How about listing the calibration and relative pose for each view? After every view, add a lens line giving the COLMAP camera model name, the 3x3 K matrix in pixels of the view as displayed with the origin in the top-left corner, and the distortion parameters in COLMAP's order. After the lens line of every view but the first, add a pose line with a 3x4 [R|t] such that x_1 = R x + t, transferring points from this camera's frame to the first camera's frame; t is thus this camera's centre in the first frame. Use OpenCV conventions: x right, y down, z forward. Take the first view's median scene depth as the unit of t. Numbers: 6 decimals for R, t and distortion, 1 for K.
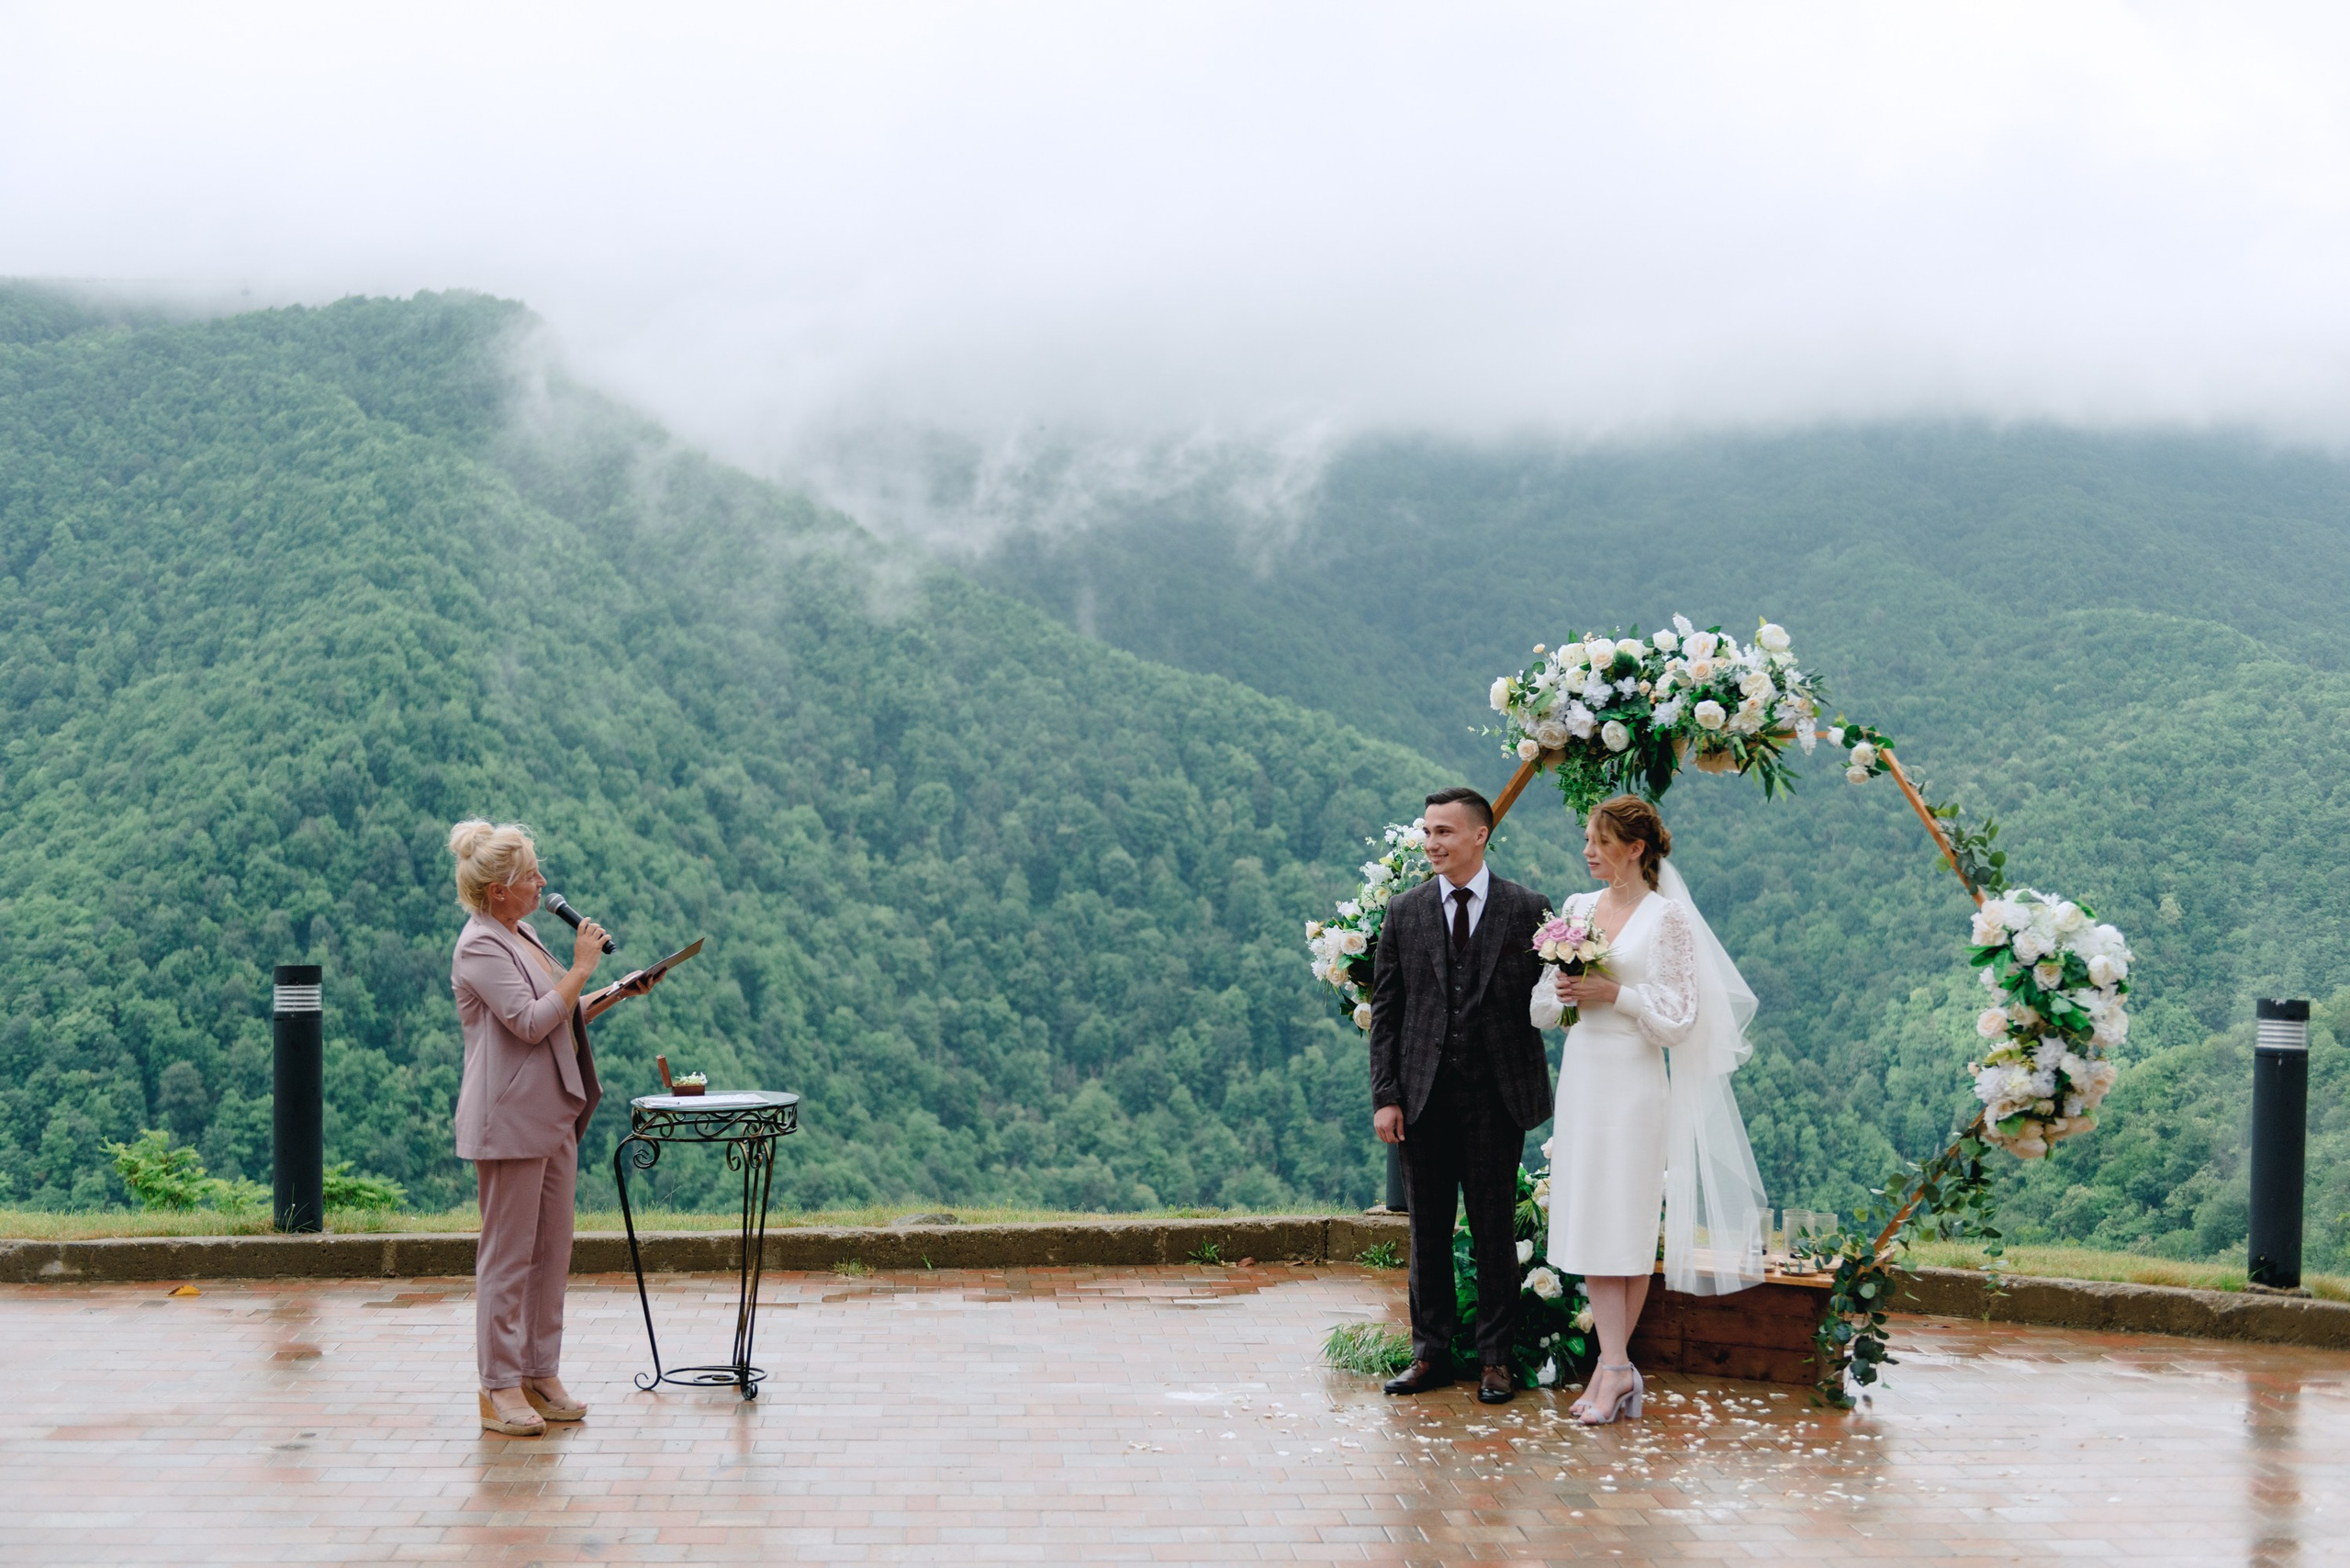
lens RADIAL K [[2934.5, 0, 1183.1], [0, 2934.5, 786.7], [0, 0, 1]] dist [-0.022189, -0.030037]
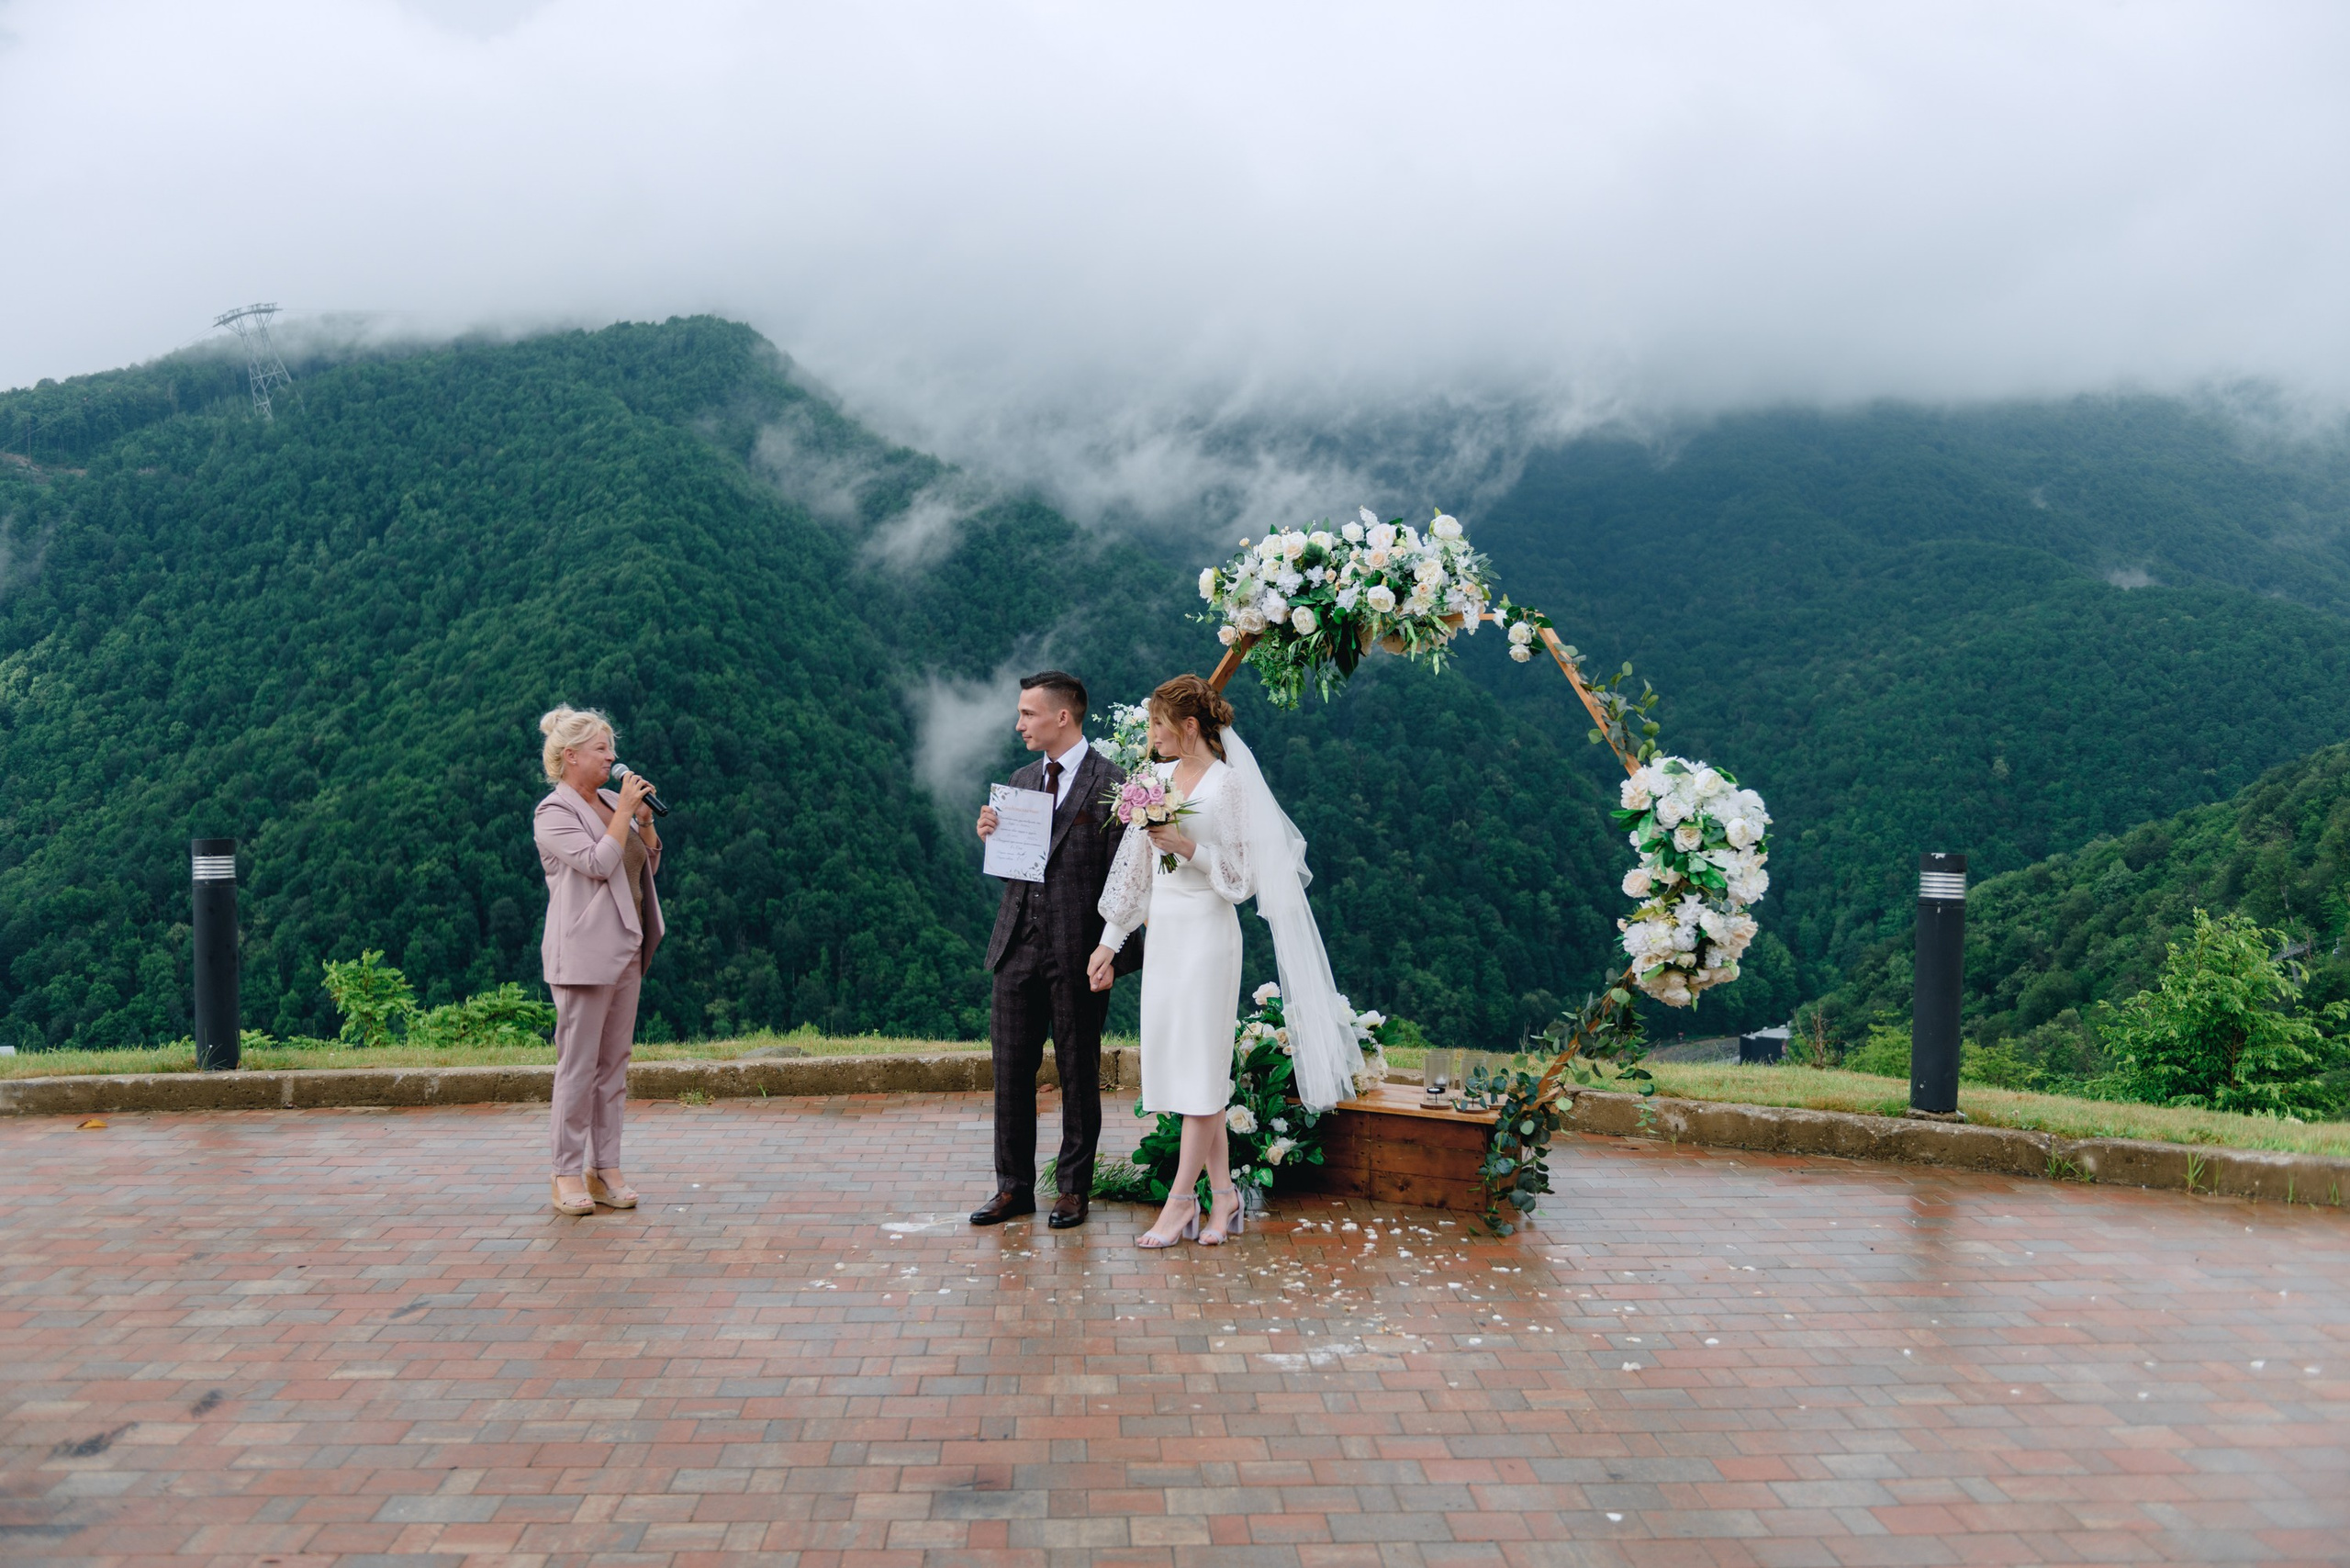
lens RADIAL K [[2203.2, 0, 1178.4], [0, 2203.2, 790.5], [0, 0, 1]] dist [-0.021924, -0.010907]
pose [[0.999375, -0.010548, -0.033751, 0.130189], [0.012164, 0.998771, 0.048038, 0.005997], [0.033203, -0.048418, 0.998275, 0.181909]]
